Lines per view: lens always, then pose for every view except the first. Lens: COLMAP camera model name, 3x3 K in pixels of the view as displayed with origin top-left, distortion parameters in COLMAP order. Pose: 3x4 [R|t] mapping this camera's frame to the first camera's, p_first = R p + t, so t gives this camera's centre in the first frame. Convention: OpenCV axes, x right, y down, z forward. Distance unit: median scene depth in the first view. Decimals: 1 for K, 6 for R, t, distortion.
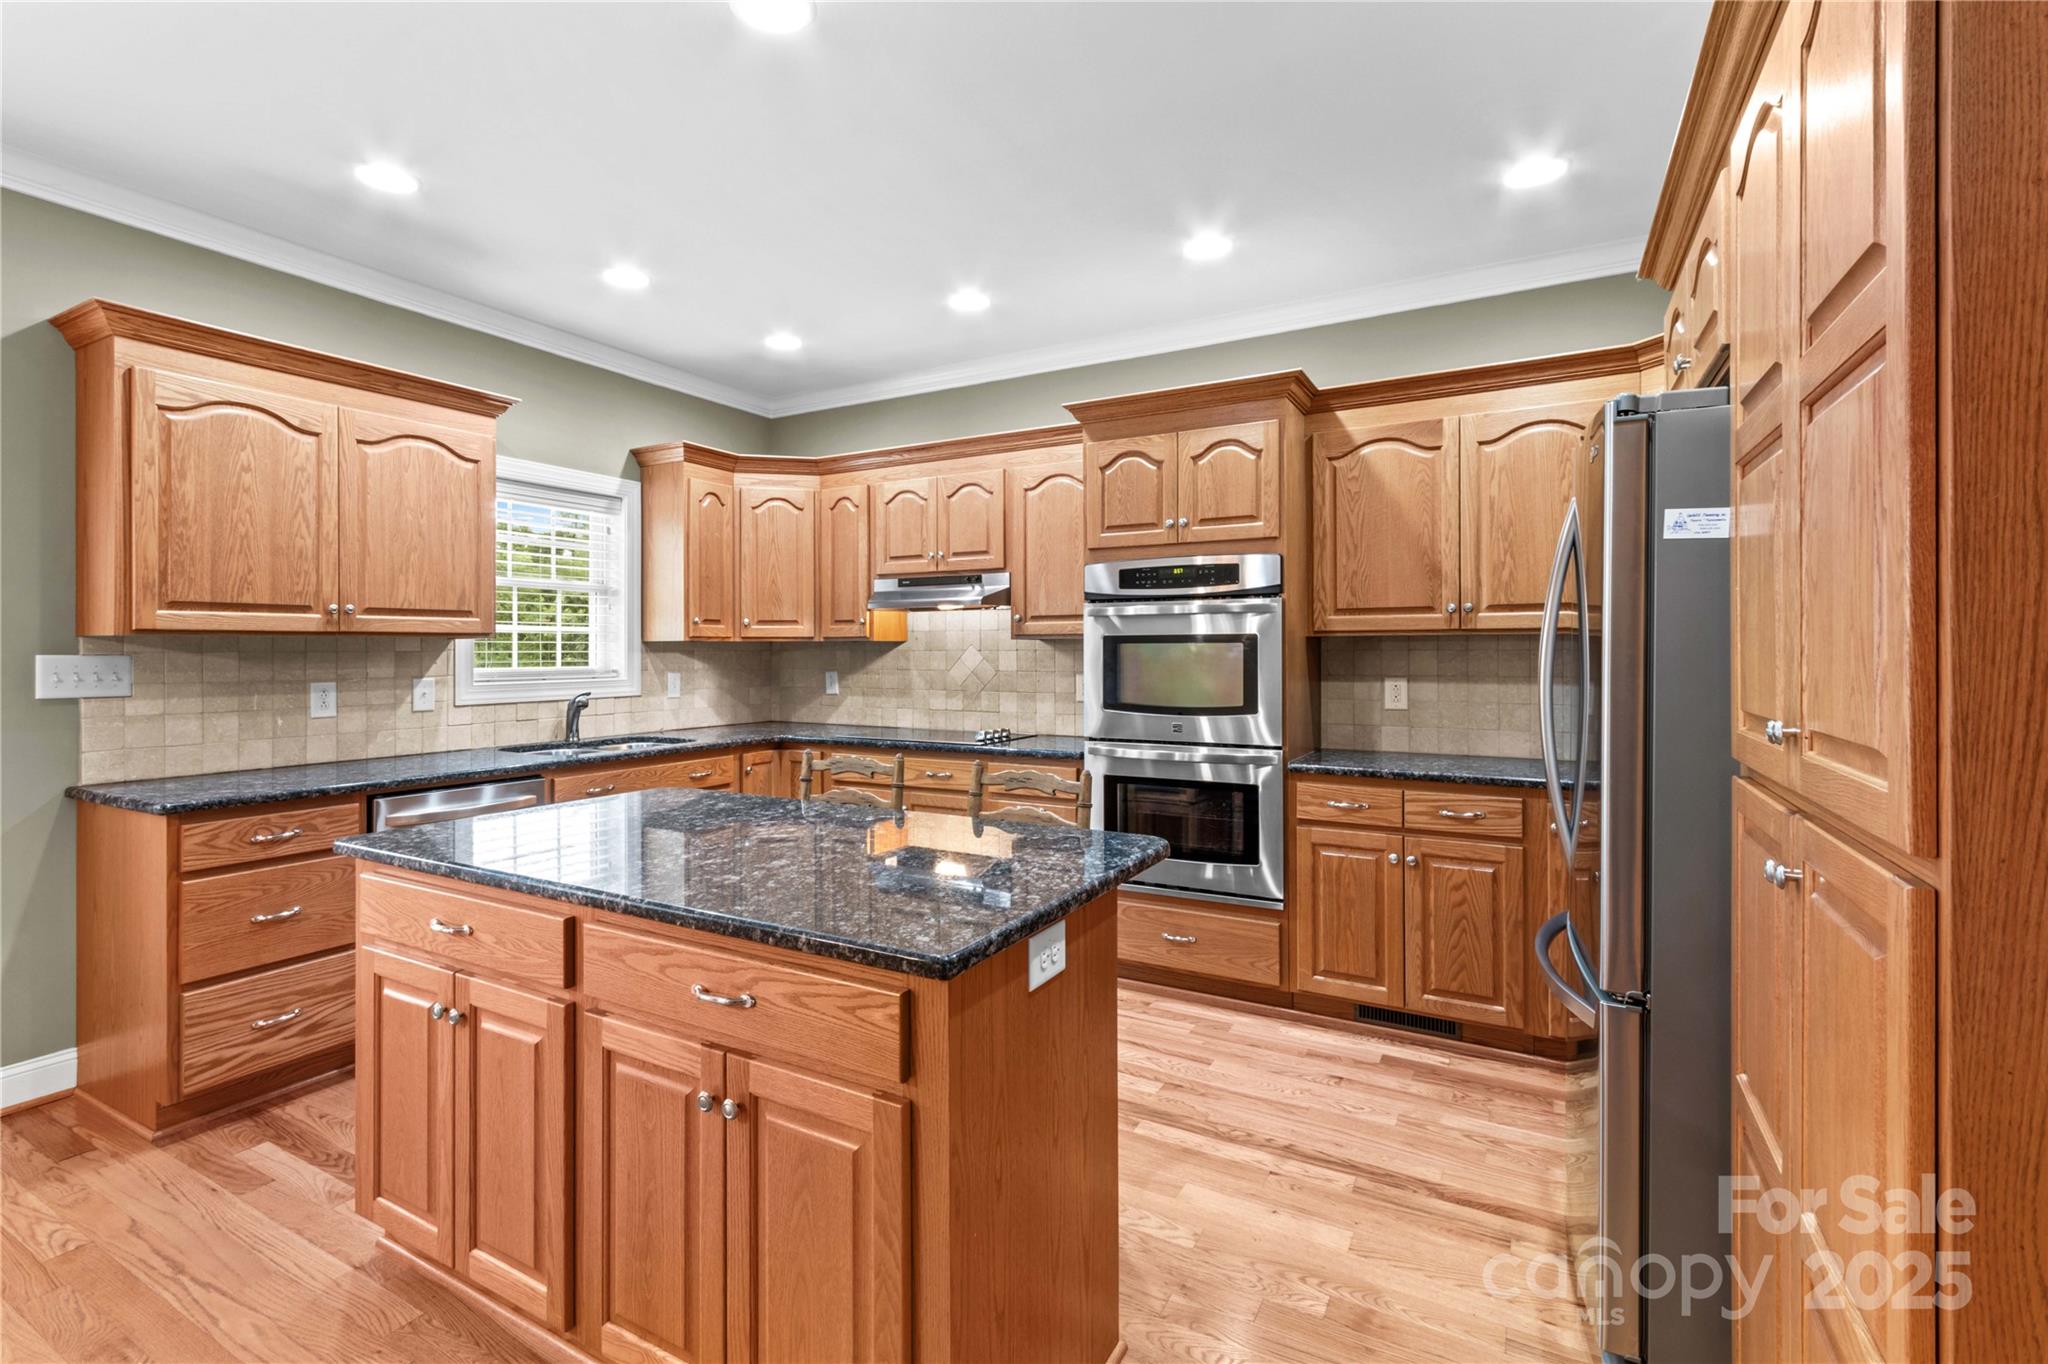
lens RADIAL K [[956.5, 0, 964.0], [0, 956.5, 647.2], [0, 0, 1]] dist [0.003050, 0.000468]
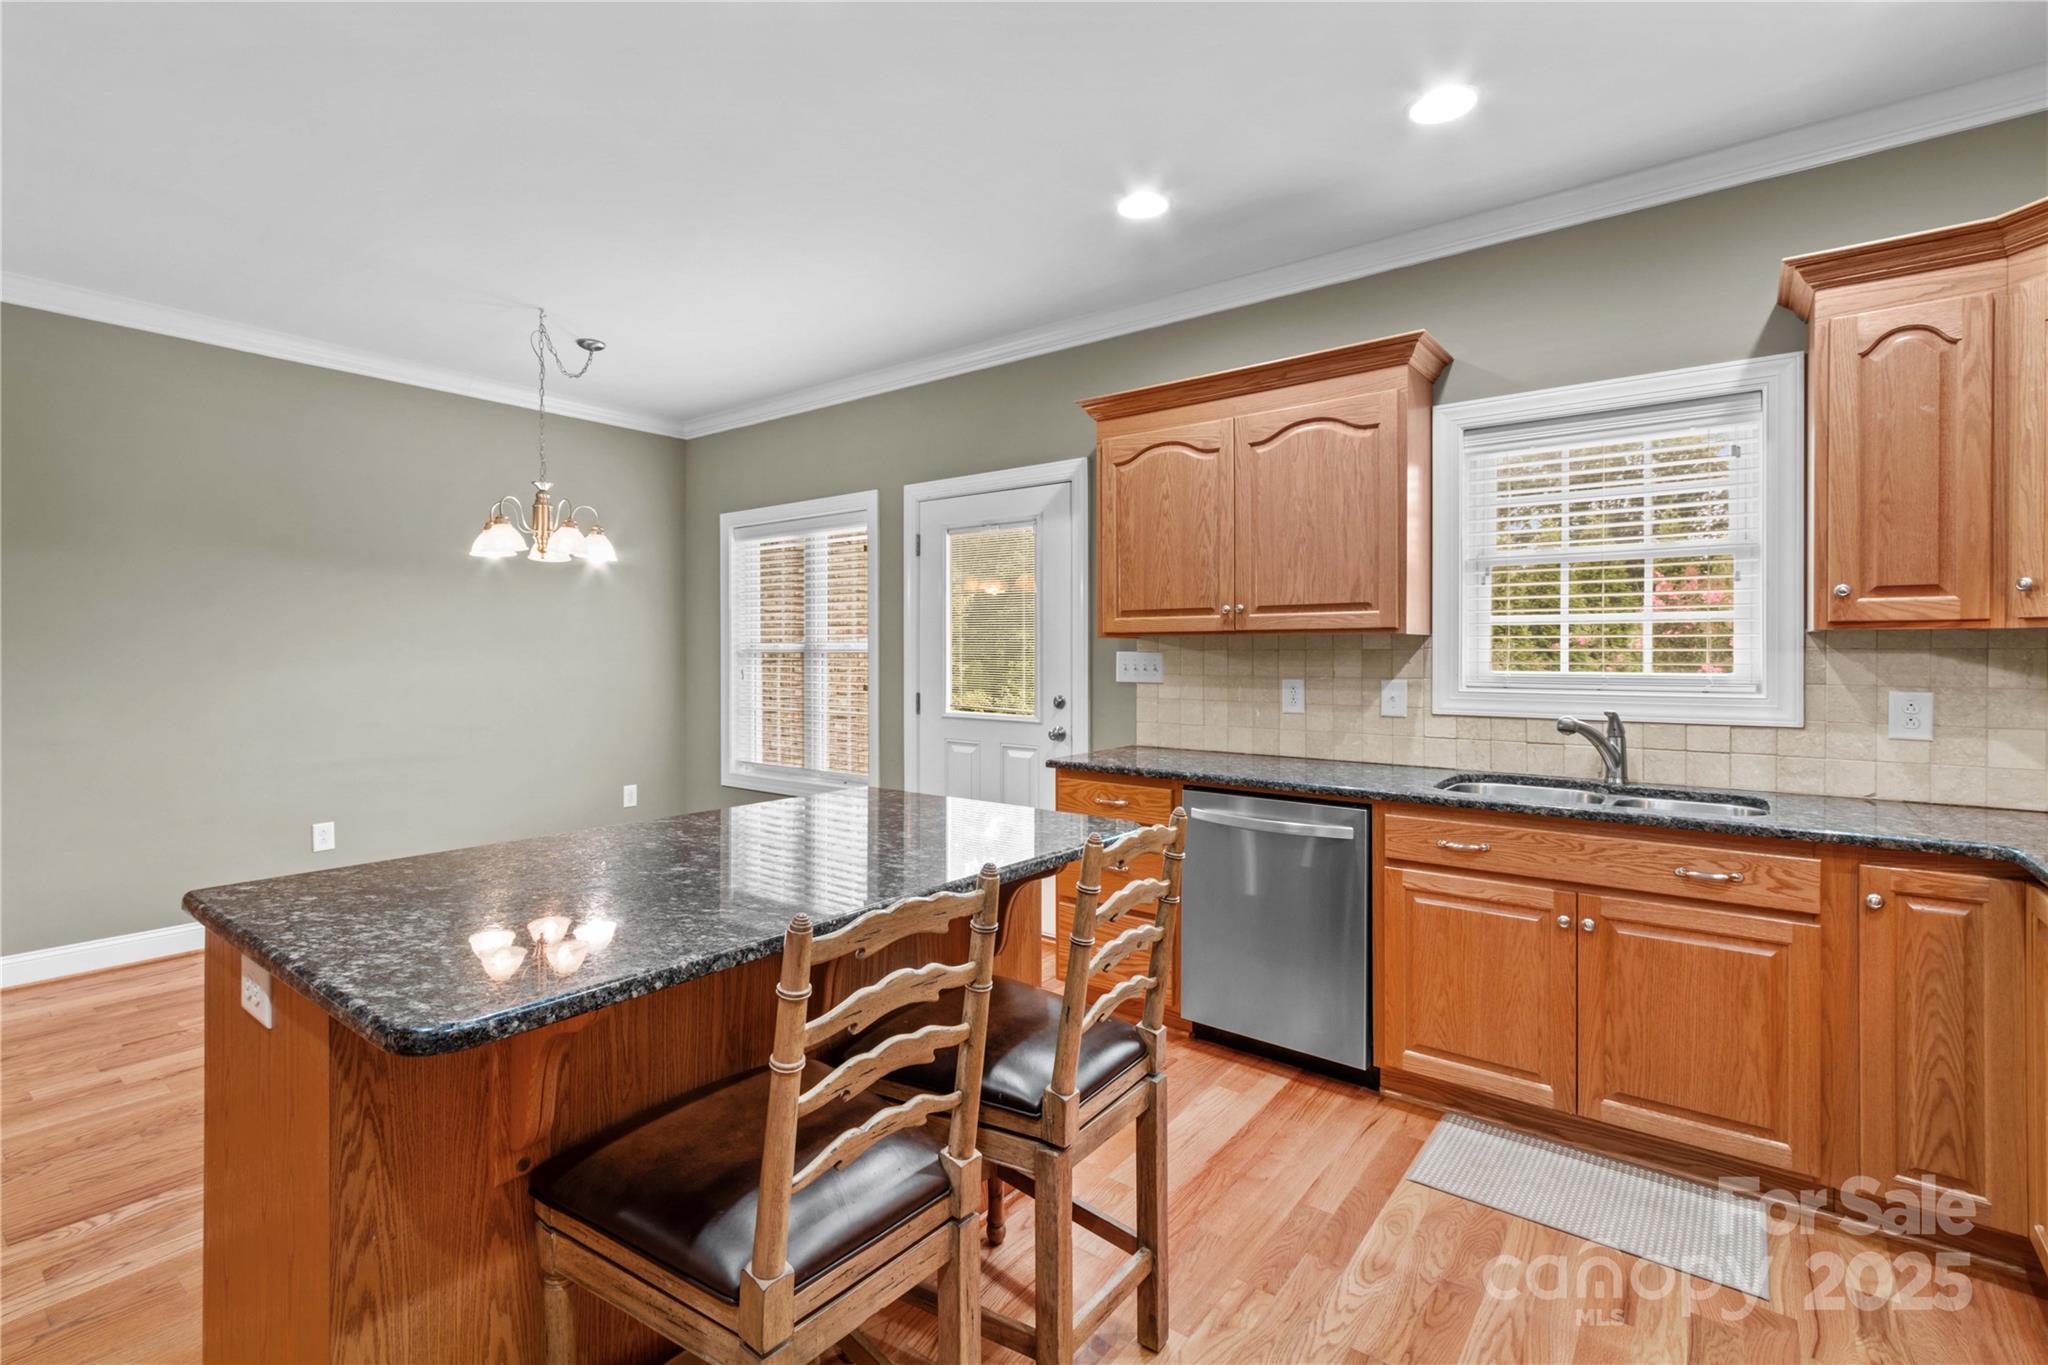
lens RADIAL K [[956.5, 0, 985.6], [0, 956.5, 658.4], [0, 0, 1]] dist [0.003050, 0.000468]
pose [[-0.159409, 0.006503, -0.987191, 0.404801], [0.001847, 0.999979, 0.006289, 0.006937], [0.987211, -0.000821, -0.159417, 0.836800]]
